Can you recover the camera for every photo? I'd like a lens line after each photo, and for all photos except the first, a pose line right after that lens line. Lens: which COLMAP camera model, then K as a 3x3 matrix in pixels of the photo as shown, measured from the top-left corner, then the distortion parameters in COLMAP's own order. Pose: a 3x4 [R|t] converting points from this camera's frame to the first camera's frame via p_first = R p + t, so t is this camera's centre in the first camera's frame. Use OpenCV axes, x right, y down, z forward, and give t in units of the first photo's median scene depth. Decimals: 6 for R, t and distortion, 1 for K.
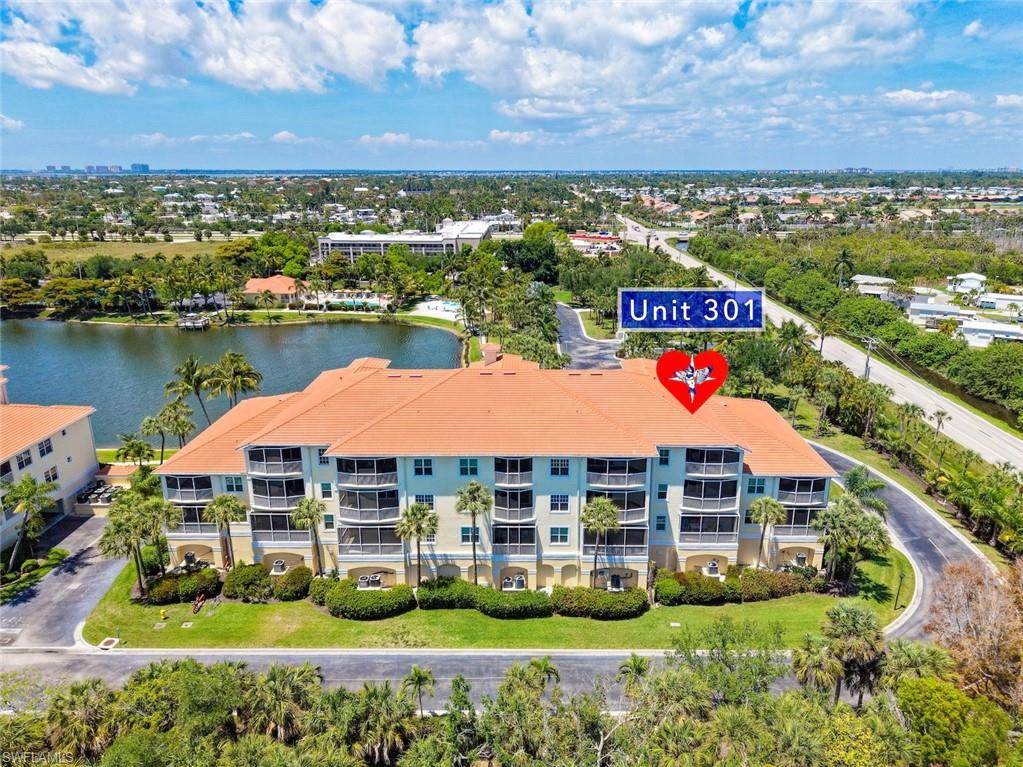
lens RADIAL K [[725.3, 0, 513.9], [0, 725.3, 409.5], [0, 0, 1]] dist [0.011985, 0.003221]
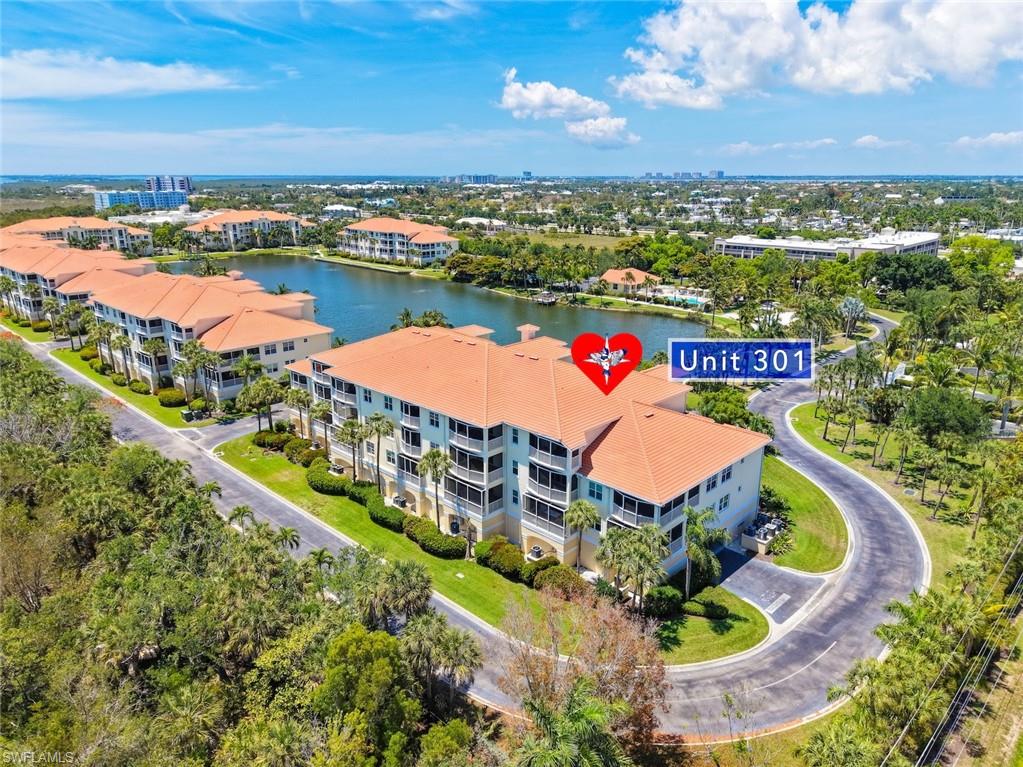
lens RADIAL K [[705.9, 0, 511.5], [0, 705.9, 383.5], [0, 0, 1]] dist [0.061529, -0.061133]
pose [[0.717125, 0.197497, -0.668377, 0.334367], [-0.220178, 0.974094, 0.051596, -0.024733], [0.661252, 0.110161, 0.742031, 0.069306]]
